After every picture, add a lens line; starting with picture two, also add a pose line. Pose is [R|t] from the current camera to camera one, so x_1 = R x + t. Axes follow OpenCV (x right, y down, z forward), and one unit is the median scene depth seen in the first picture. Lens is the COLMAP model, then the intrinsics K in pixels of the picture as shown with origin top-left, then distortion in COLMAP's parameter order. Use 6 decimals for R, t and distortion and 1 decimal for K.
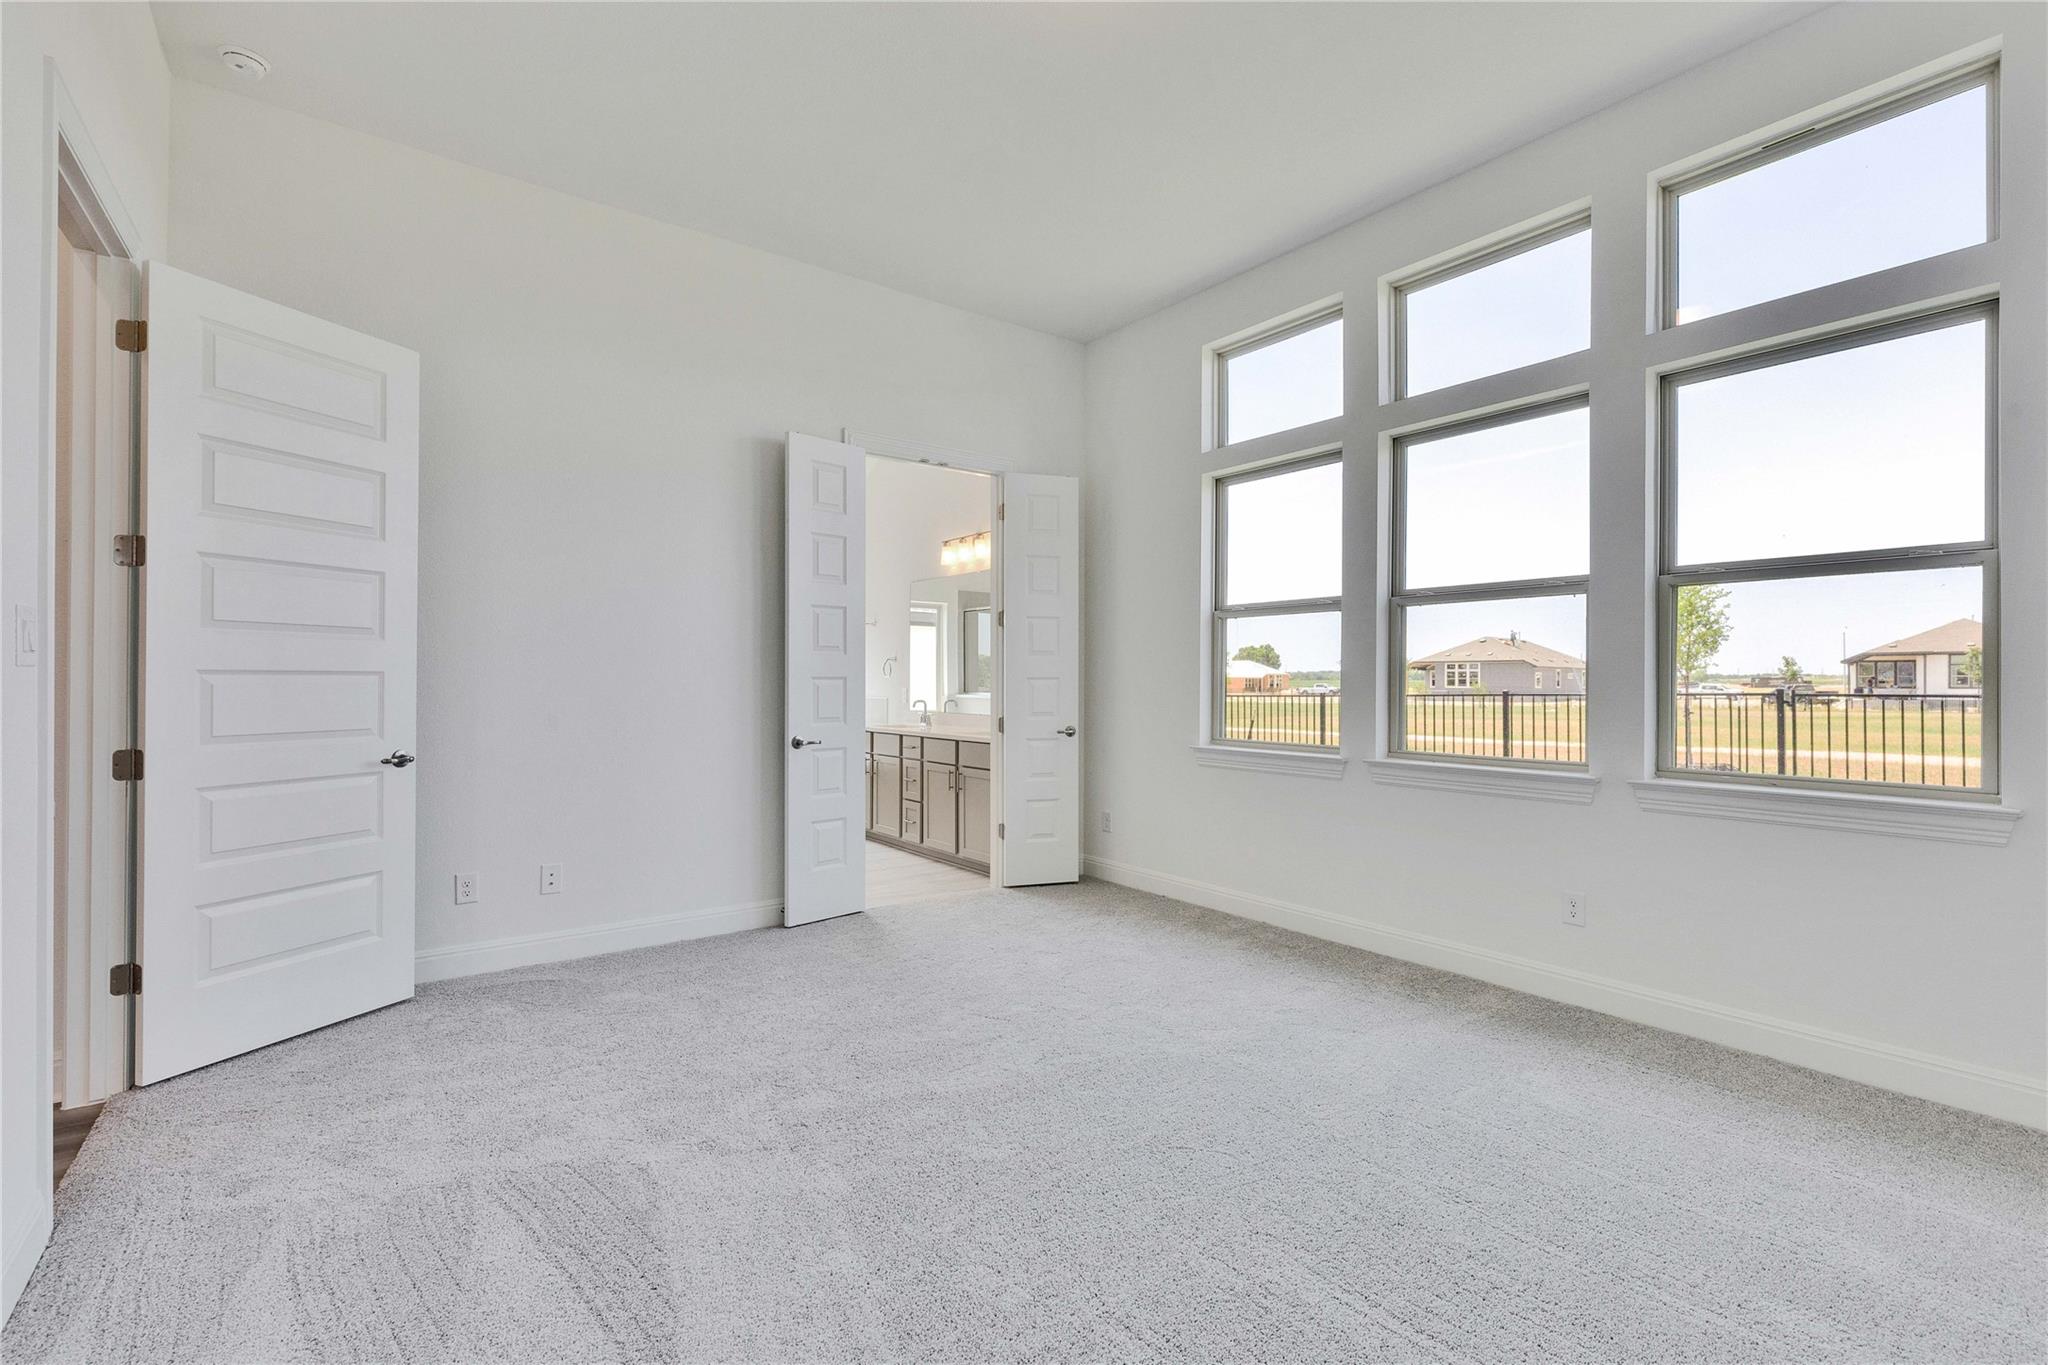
lens RADIAL K [[968.3, 0, 1024.0], [0, 968.3, 682.5], [0, 0, 1]] dist [0.000726, 0.001700]
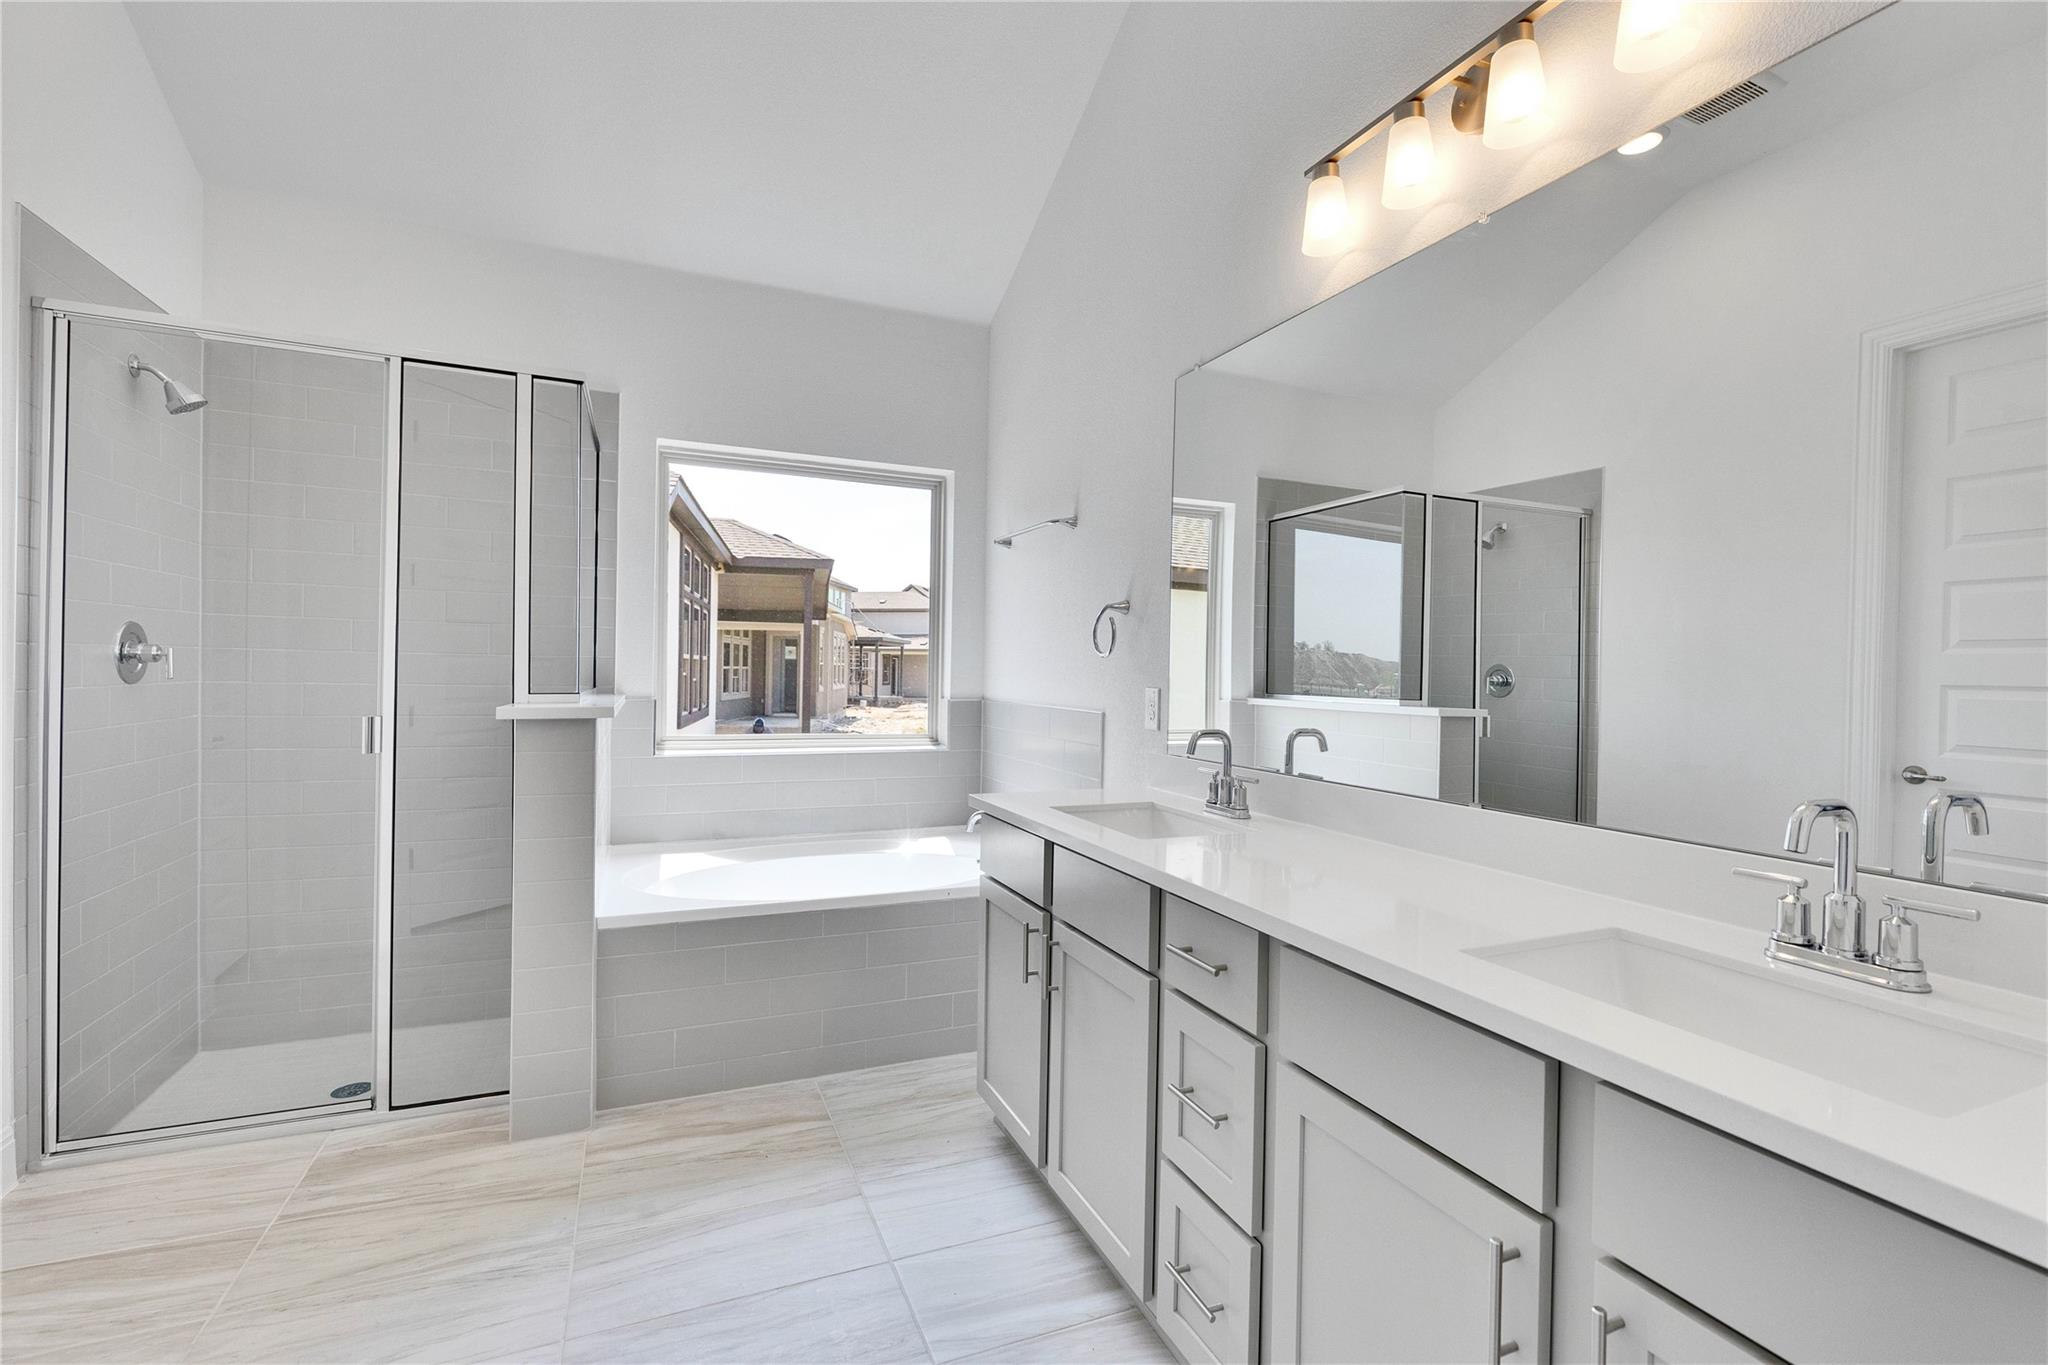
lens RADIAL K [[968.3, 0, 1024.0], [0, 968.3, 682.5], [0, 0, 1]] dist [0.000726, 0.001700]
pose [[0.975123, 0.015067, -0.221152, -0.091150], [-0.012633, 0.999843, 0.012416, 0.000101], [0.221305, -0.009313, 0.975160, 0.648227]]
